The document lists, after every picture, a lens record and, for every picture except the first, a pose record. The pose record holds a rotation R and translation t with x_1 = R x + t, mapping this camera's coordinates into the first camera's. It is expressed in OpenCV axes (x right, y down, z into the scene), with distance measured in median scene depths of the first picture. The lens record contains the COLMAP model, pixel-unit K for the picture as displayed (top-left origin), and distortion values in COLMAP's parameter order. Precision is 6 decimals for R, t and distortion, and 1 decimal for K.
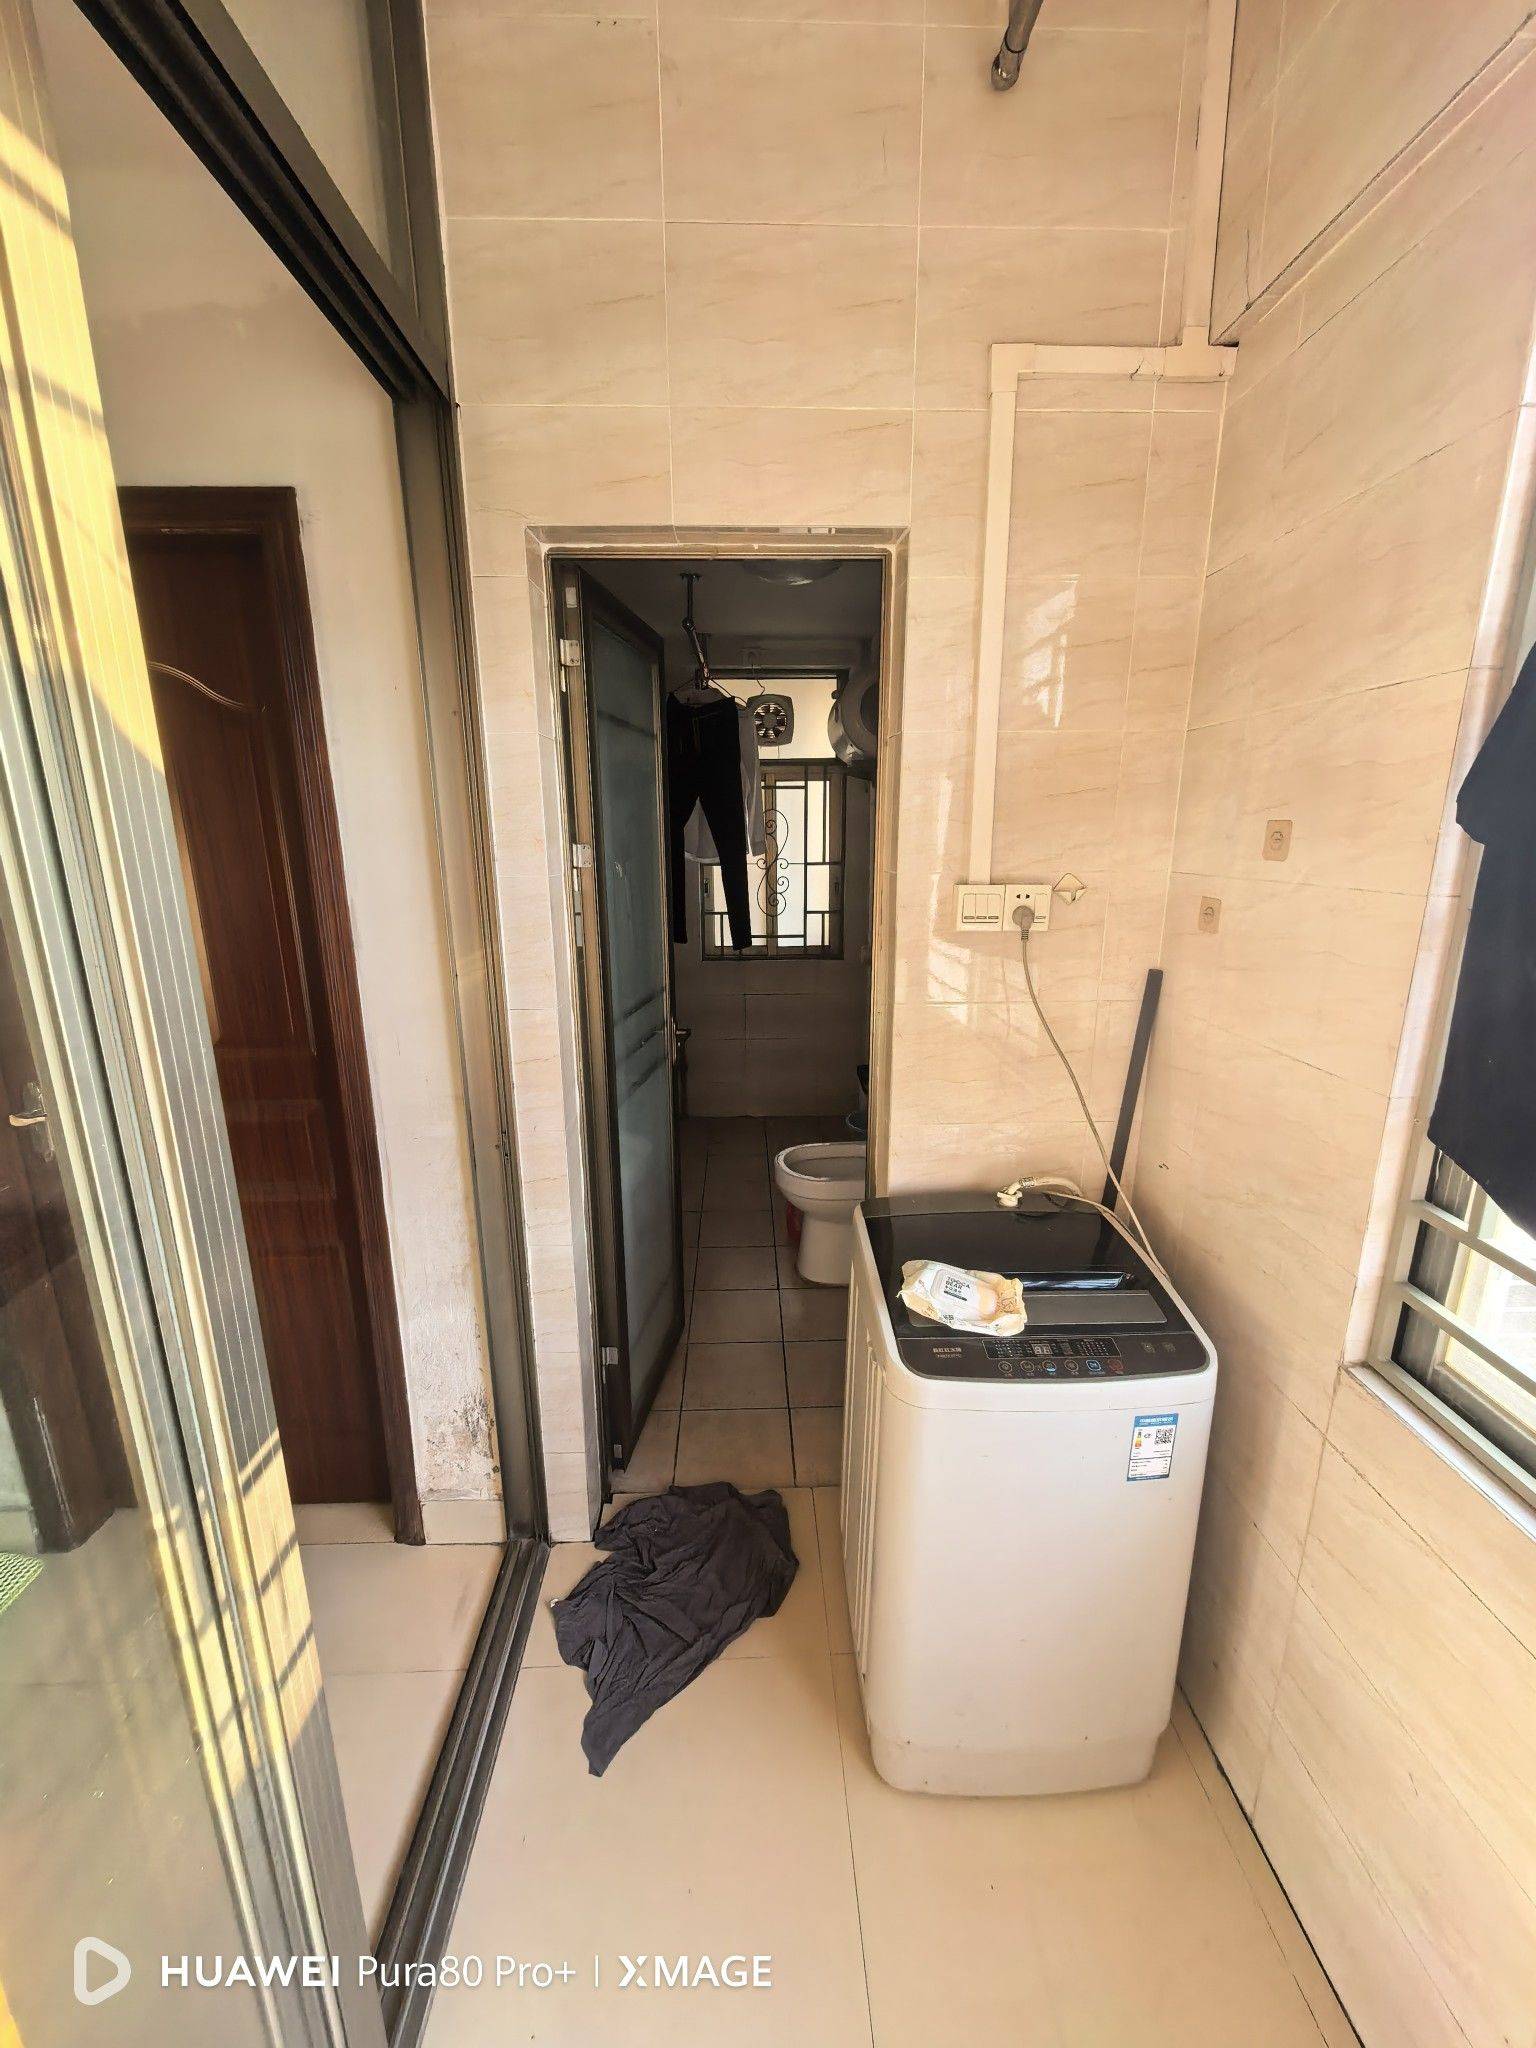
lens RADIAL K [[791.6, 0, 767.2], [0, 791.6, 1020.7], [0, 0, 1]] dist [-0.001955, -0.000370]
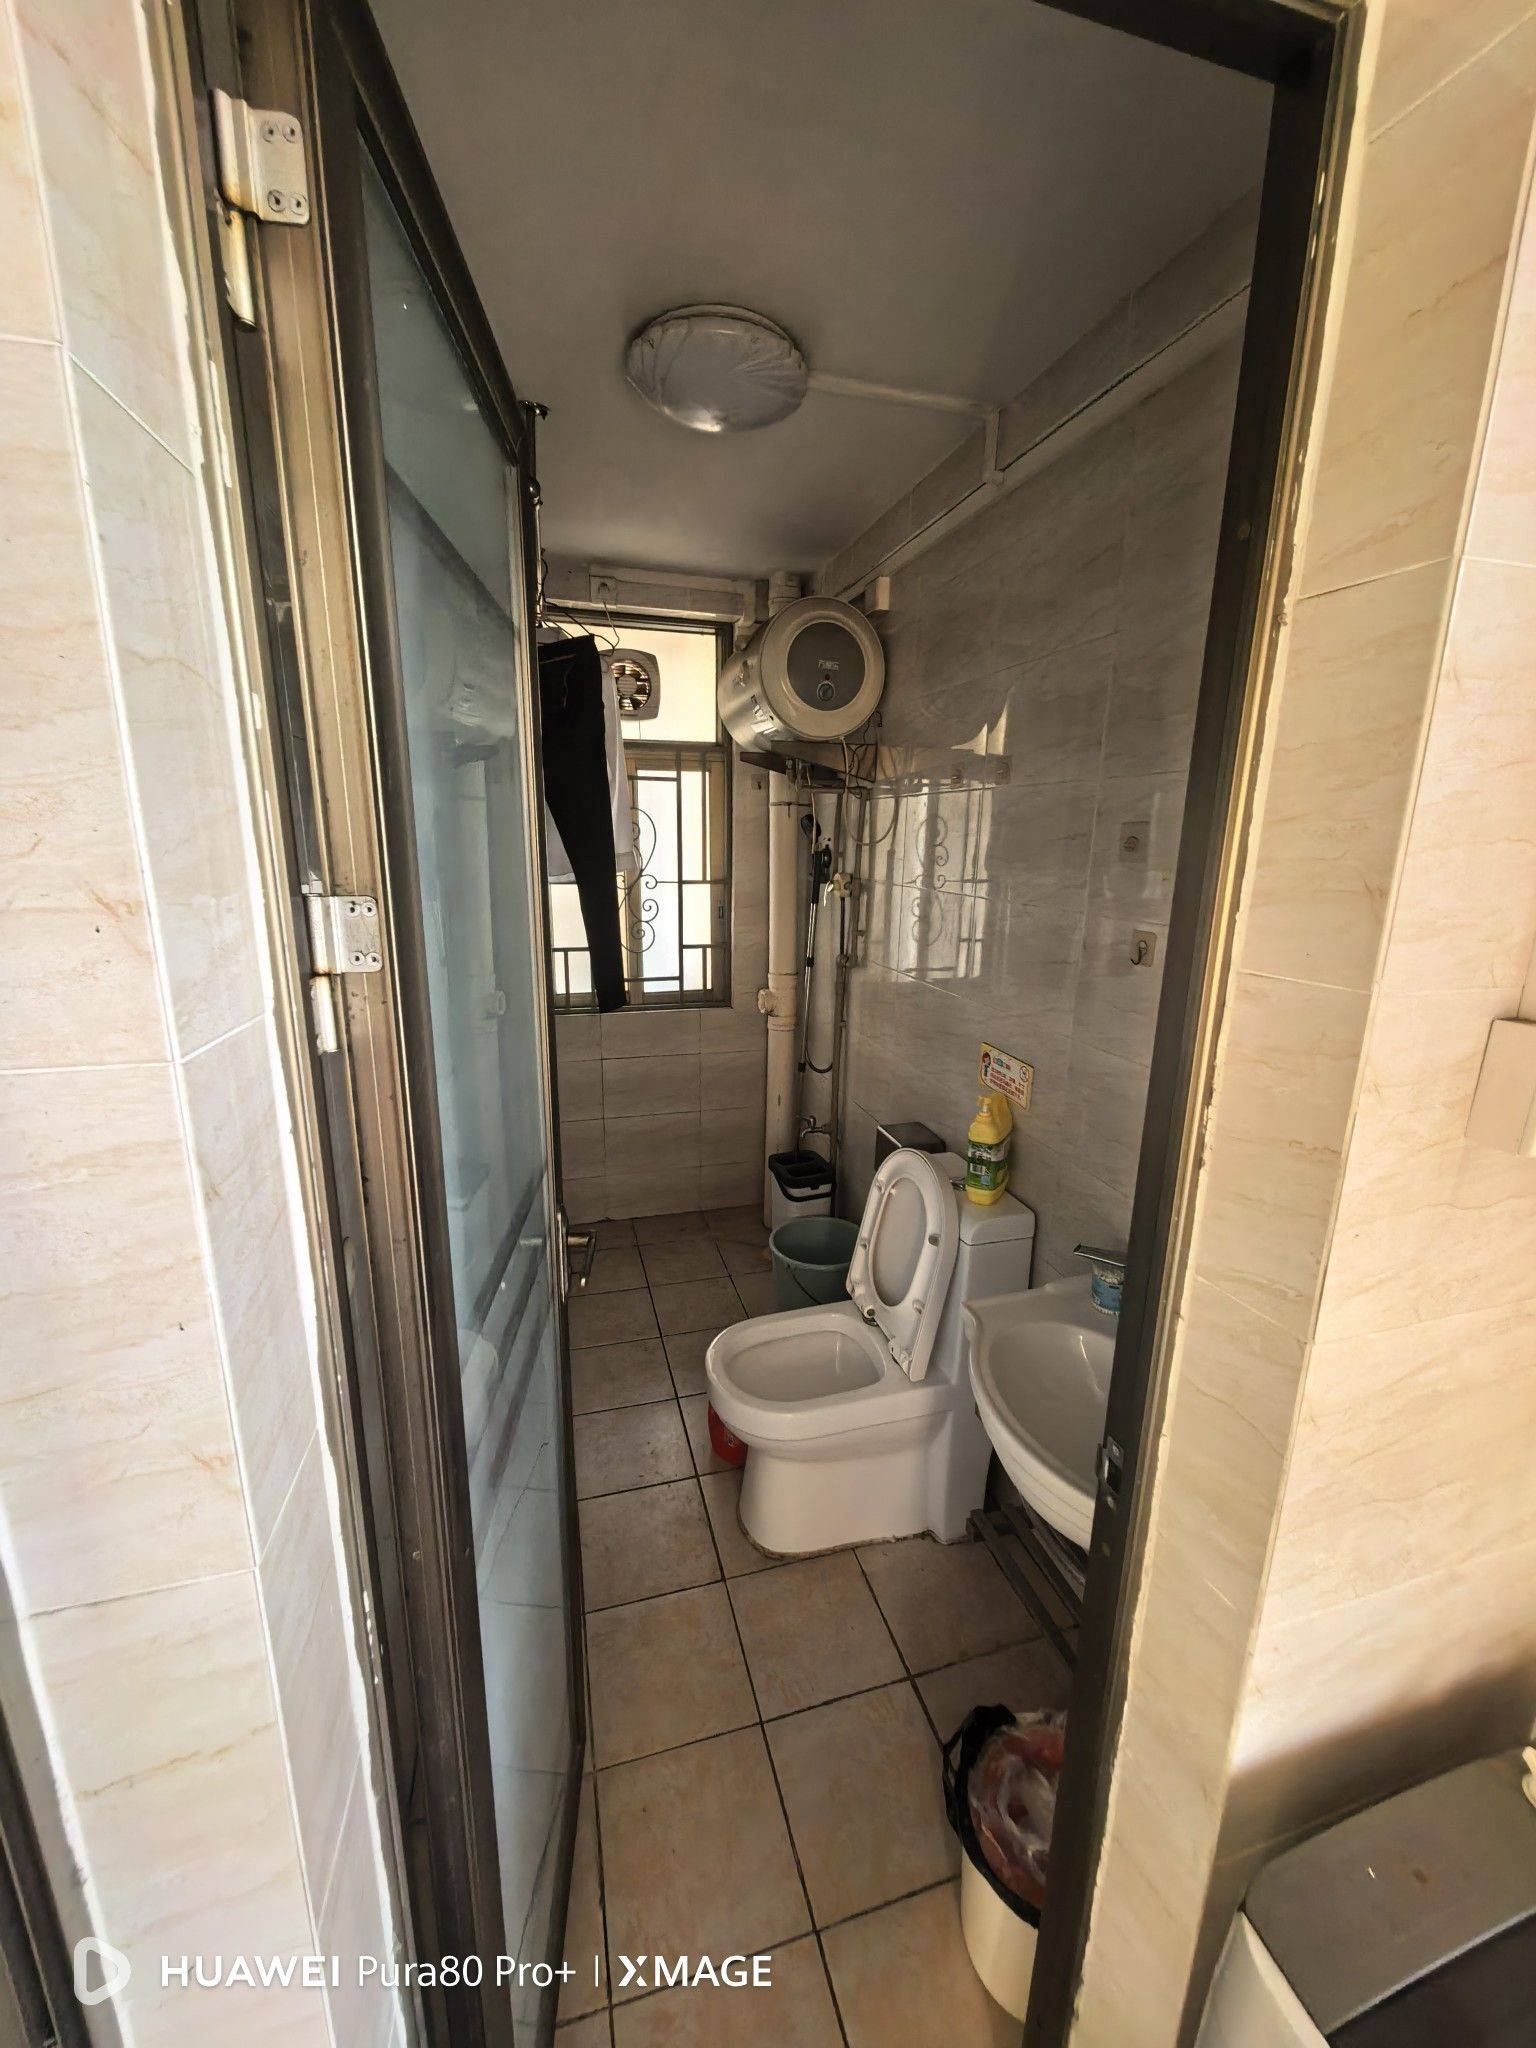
lens RADIAL K [[791.6, 0, 765.6], [0, 791.6, 1020.7], [0, 0, 1]] dist [-0.001955, -0.000370]
pose [[0.969182, -0.038451, 0.243325, -0.060426], [0.039708, 0.999211, -0.000259, -0.065645], [-0.243123, 0.009913, 0.969945, 0.262984]]
